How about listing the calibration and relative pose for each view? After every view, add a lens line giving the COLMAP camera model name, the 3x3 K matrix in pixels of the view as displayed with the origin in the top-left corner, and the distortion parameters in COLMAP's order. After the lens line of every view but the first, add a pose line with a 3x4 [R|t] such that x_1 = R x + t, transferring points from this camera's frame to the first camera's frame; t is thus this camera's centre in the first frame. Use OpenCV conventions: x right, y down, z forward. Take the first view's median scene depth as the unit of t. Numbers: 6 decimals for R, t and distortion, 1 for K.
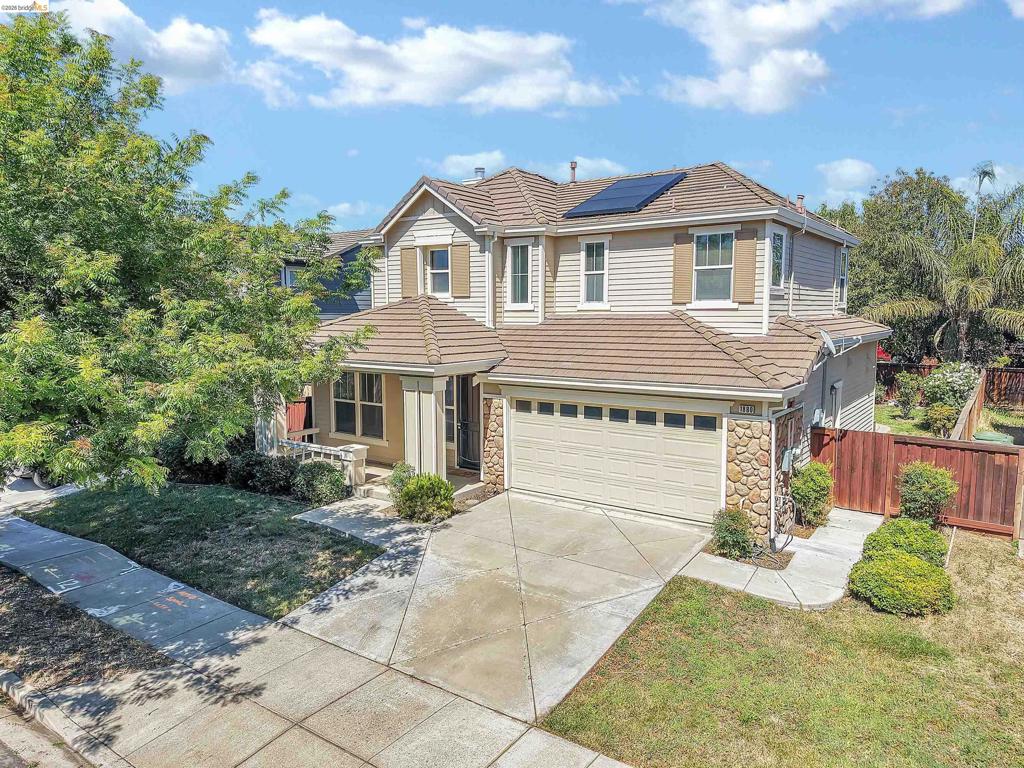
lens RADIAL K [[699.7, 0, 513.6], [0, 699.7, 394.9], [0, 0, 1]] dist [0.013175, -0.002364]
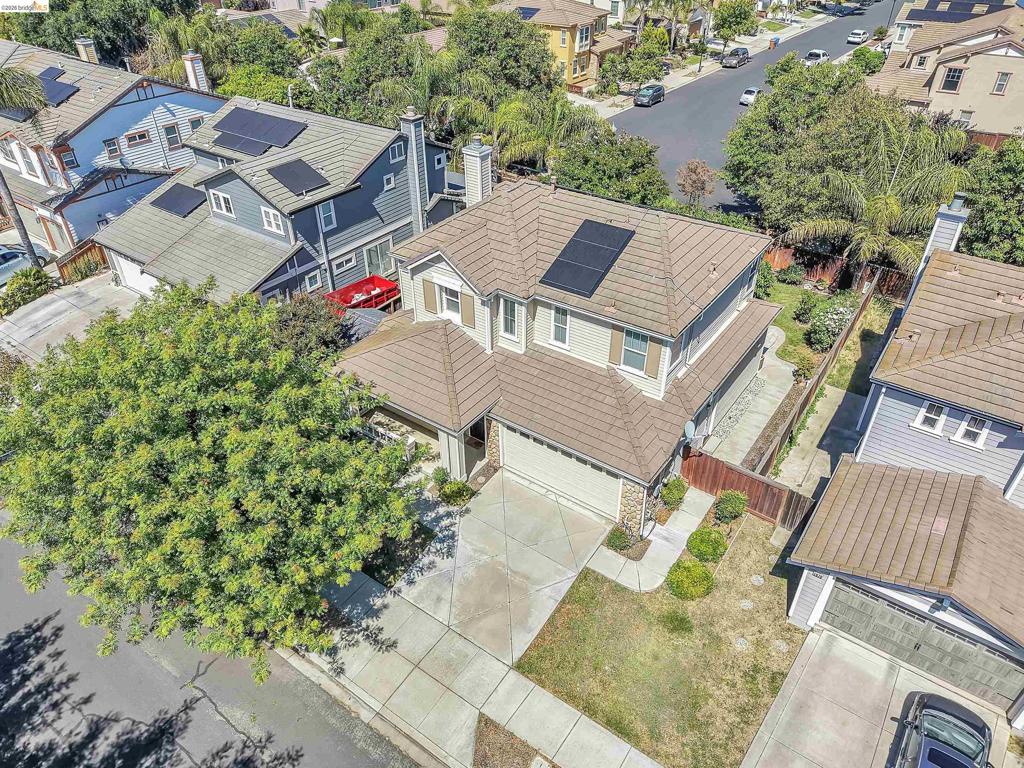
lens RADIAL K [[699.7, 0, 513.7], [0, 699.7, 383.0], [0, 0, 1]] dist [0.013175, -0.002364]
pose [[0.999984, -0.004141, -0.003769, 0.033482], [0.005440, 0.878124, 0.478401, -1.083560], [0.001328, -0.478414, 0.878133, -0.475868]]
